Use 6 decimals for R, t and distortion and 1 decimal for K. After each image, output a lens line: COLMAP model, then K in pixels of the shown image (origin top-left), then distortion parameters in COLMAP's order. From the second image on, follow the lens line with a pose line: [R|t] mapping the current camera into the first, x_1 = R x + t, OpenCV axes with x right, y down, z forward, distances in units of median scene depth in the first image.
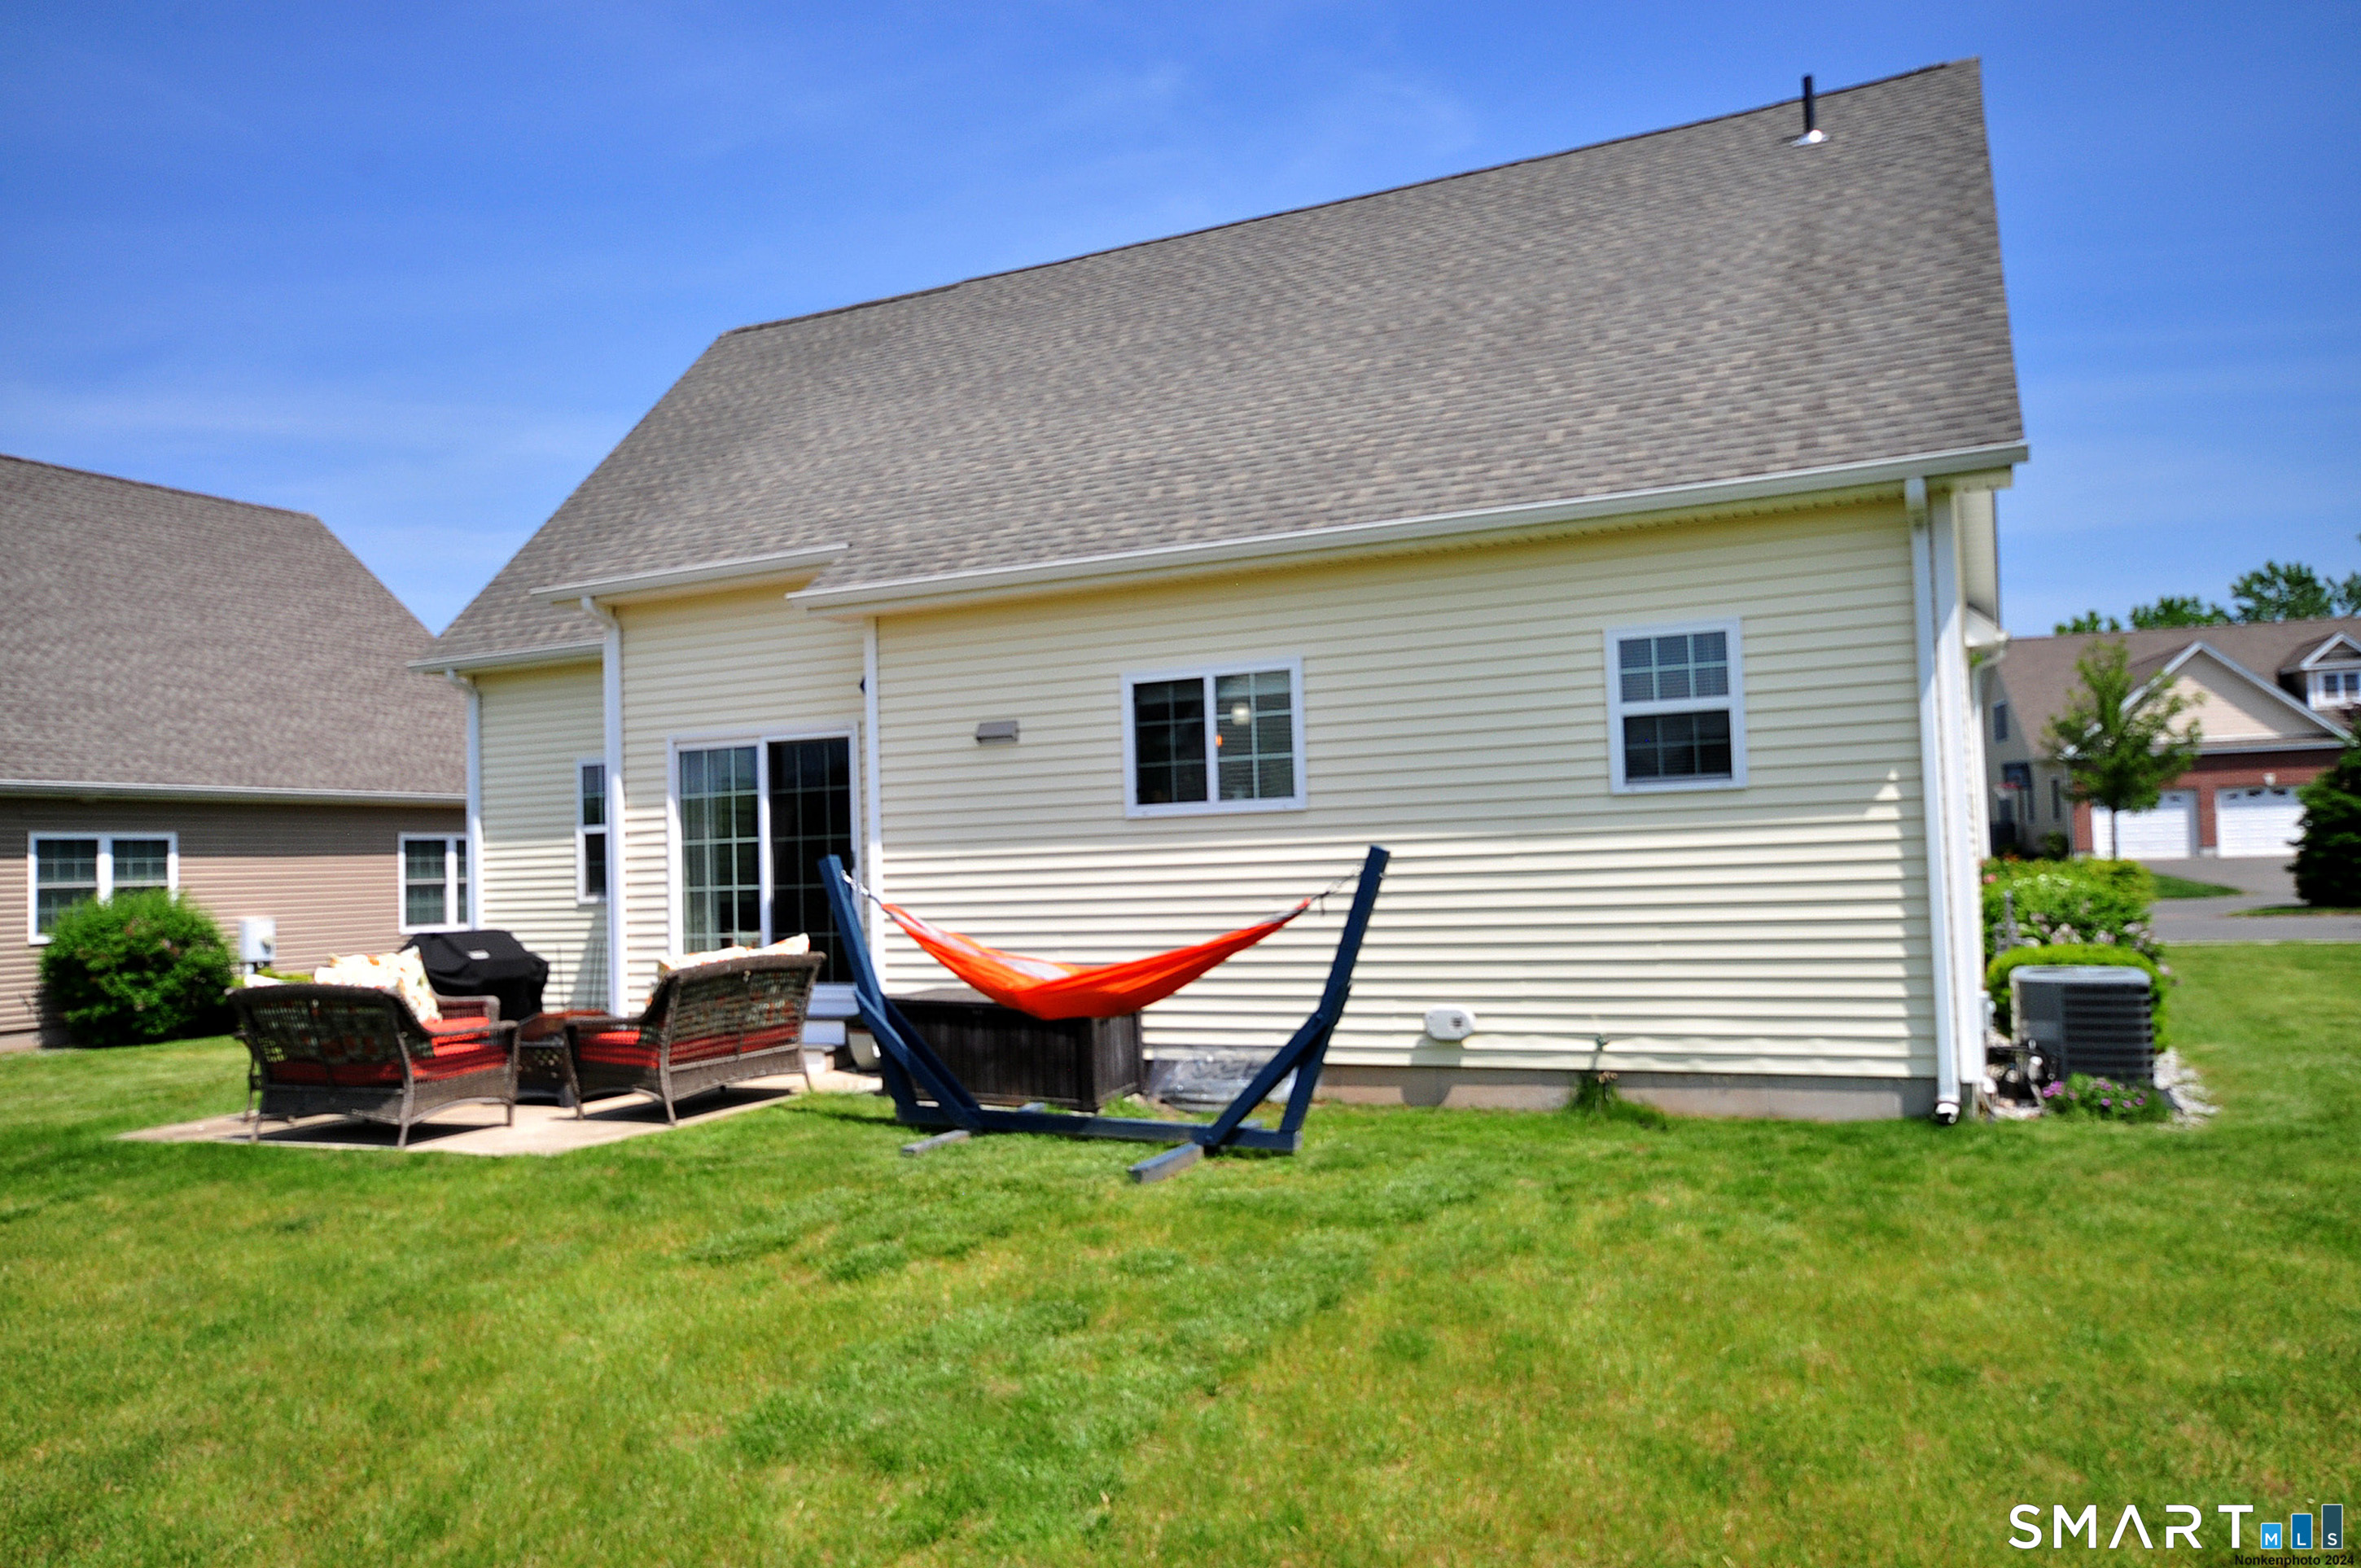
lens RADIAL K [[1746.9, 0, 1181.6], [0, 1746.9, 774.8], [0, 0, 1]] dist [0.004658, 0.008164]
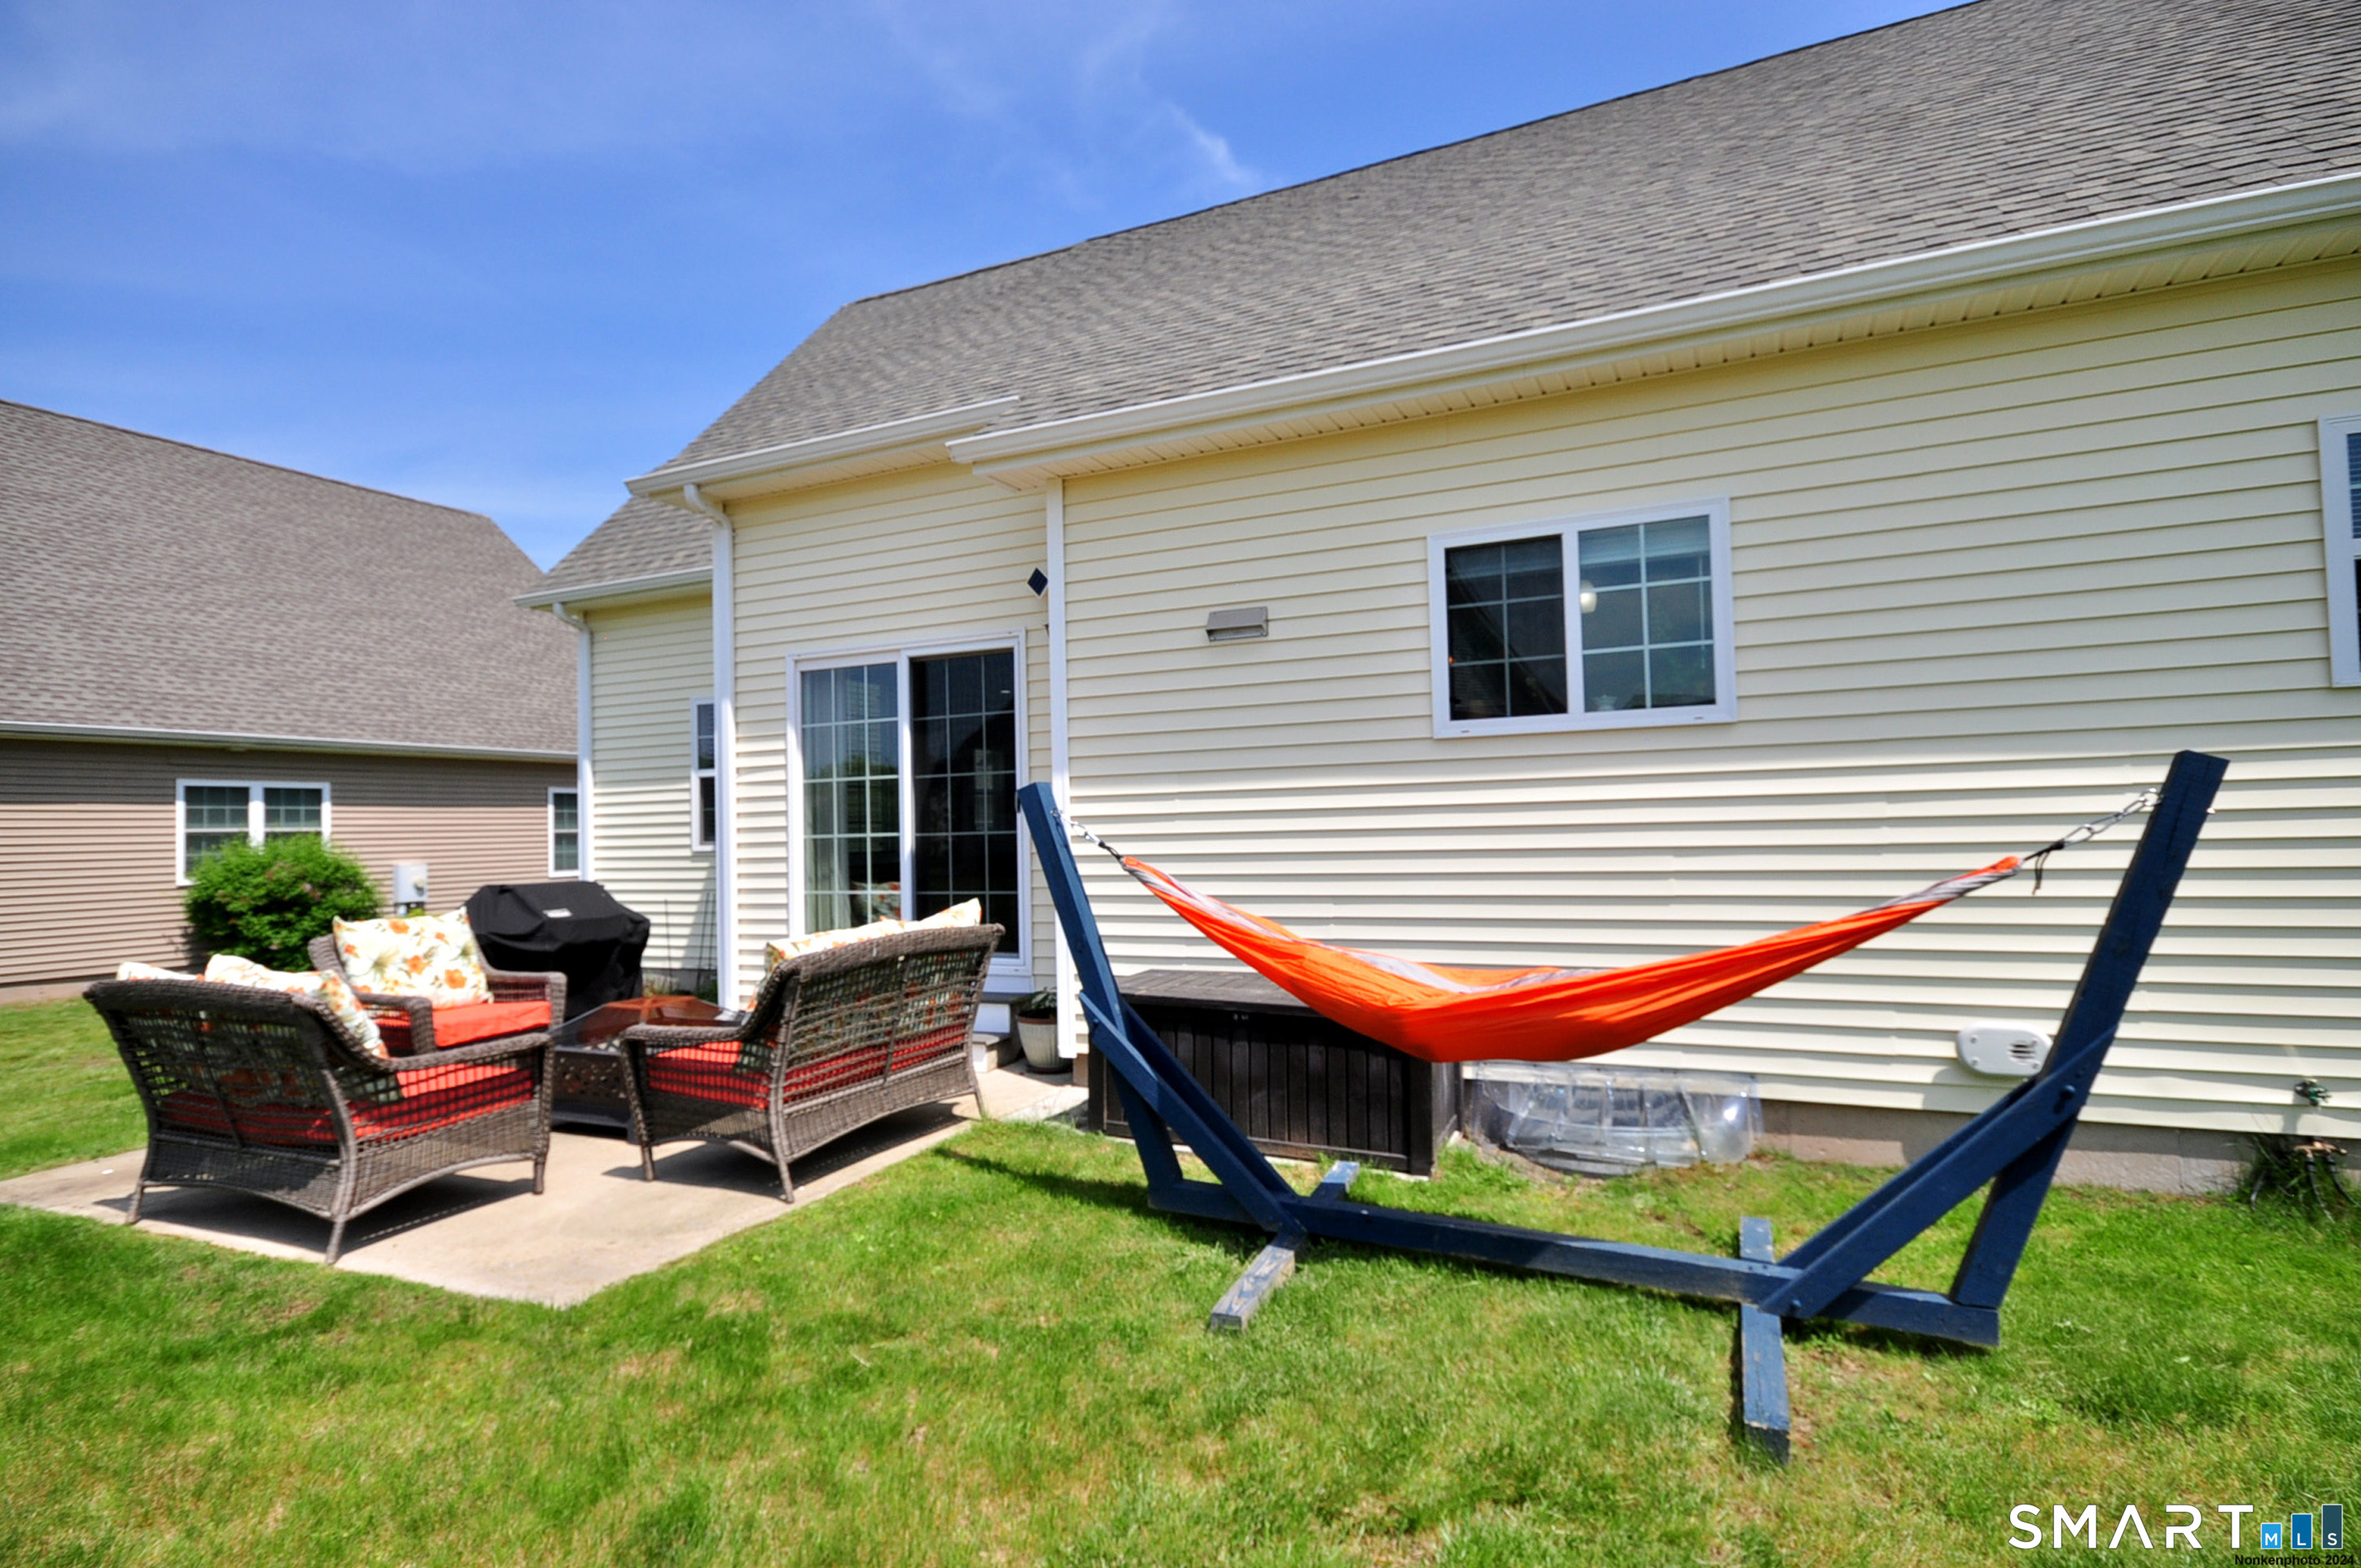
lens RADIAL K [[1241.1, 0, 1180.5], [0, 1241.1, 784.0], [0, 0, 1]] dist [-0.000284, -0.000969]
pose [[0.999825, 0.008599, 0.016603, -0.115770], [-0.008876, 0.999821, 0.016691, 0.028939], [-0.016456, -0.016835, 0.999723, 0.403513]]
